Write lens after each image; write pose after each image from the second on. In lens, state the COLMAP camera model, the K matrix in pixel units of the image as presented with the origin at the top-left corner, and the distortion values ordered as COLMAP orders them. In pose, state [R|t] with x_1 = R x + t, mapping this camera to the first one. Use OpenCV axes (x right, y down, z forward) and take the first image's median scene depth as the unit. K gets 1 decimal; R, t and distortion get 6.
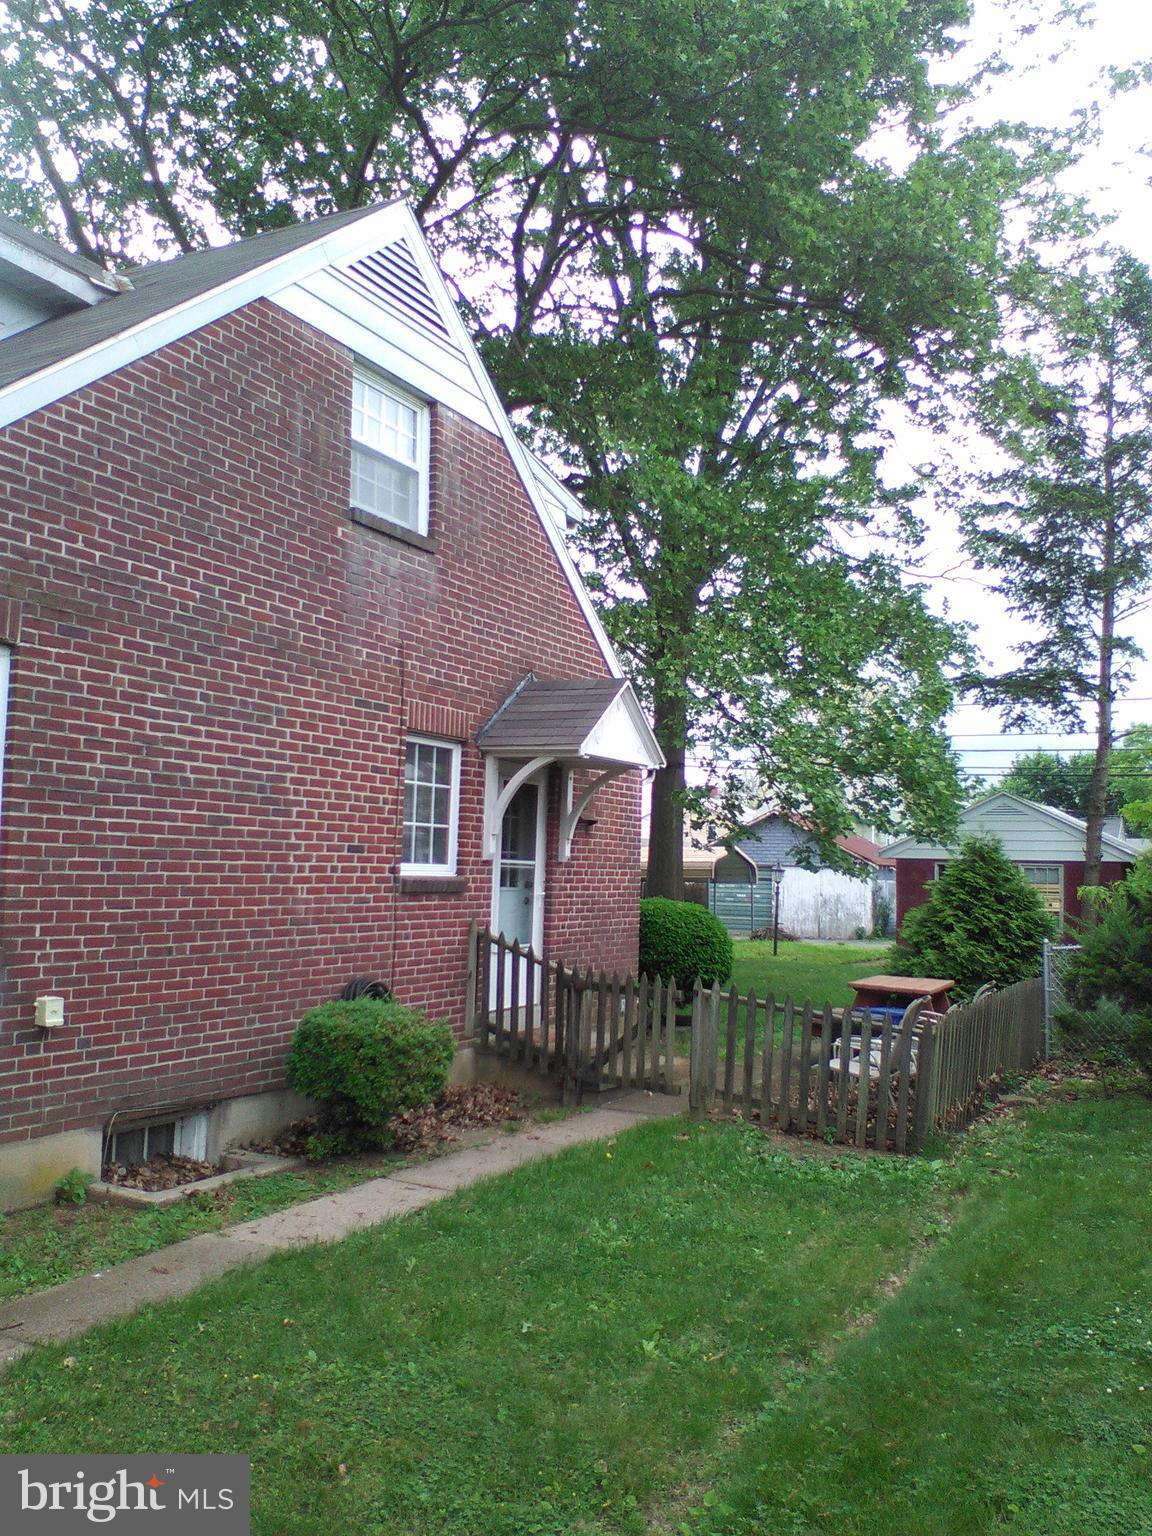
lens RADIAL K [[1290.8, 0, 576.0], [0, 1290.8, 768.0], [0, 0, 1]] dist [0.061756, 0.070437]
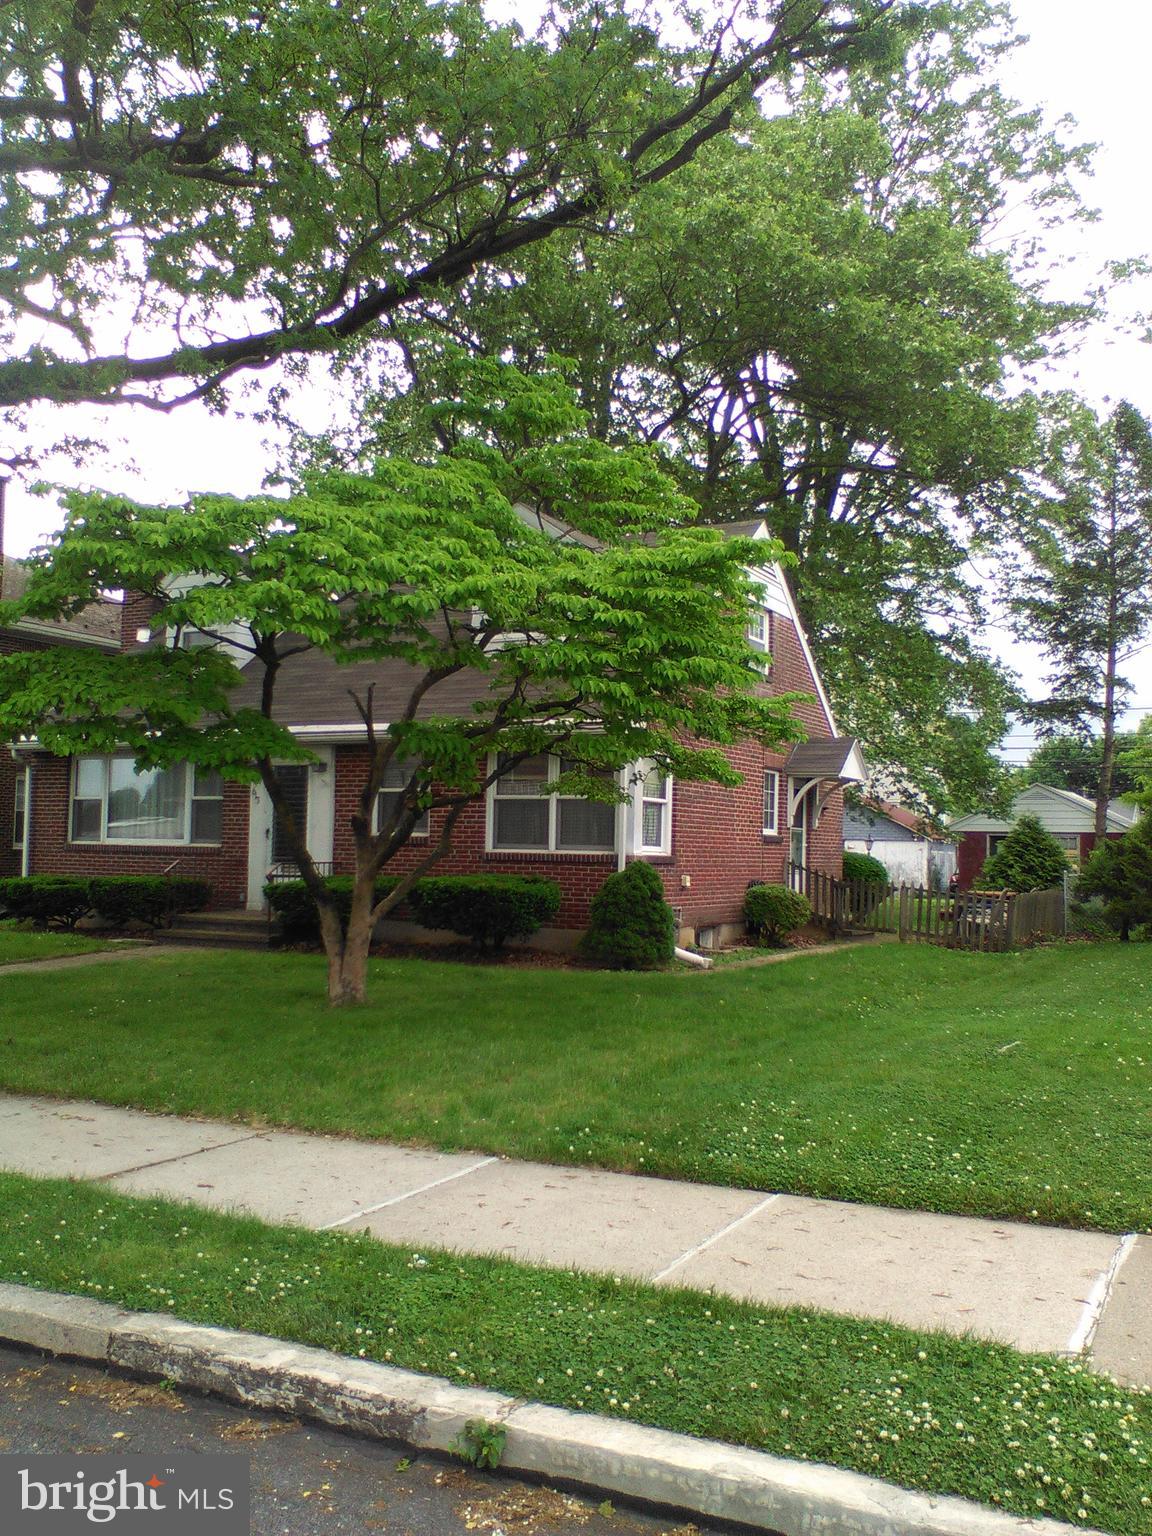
lens RADIAL K [[1290.8, 0, 576.0], [0, 1290.8, 768.0], [0, 0, 1]] dist [0.061756, 0.070437]
pose [[0.999853, -0.004506, -0.016567, -0.162565], [0.004758, 0.999873, 0.015243, -0.024651], [0.016496, -0.015319, 0.999747, -0.461869]]
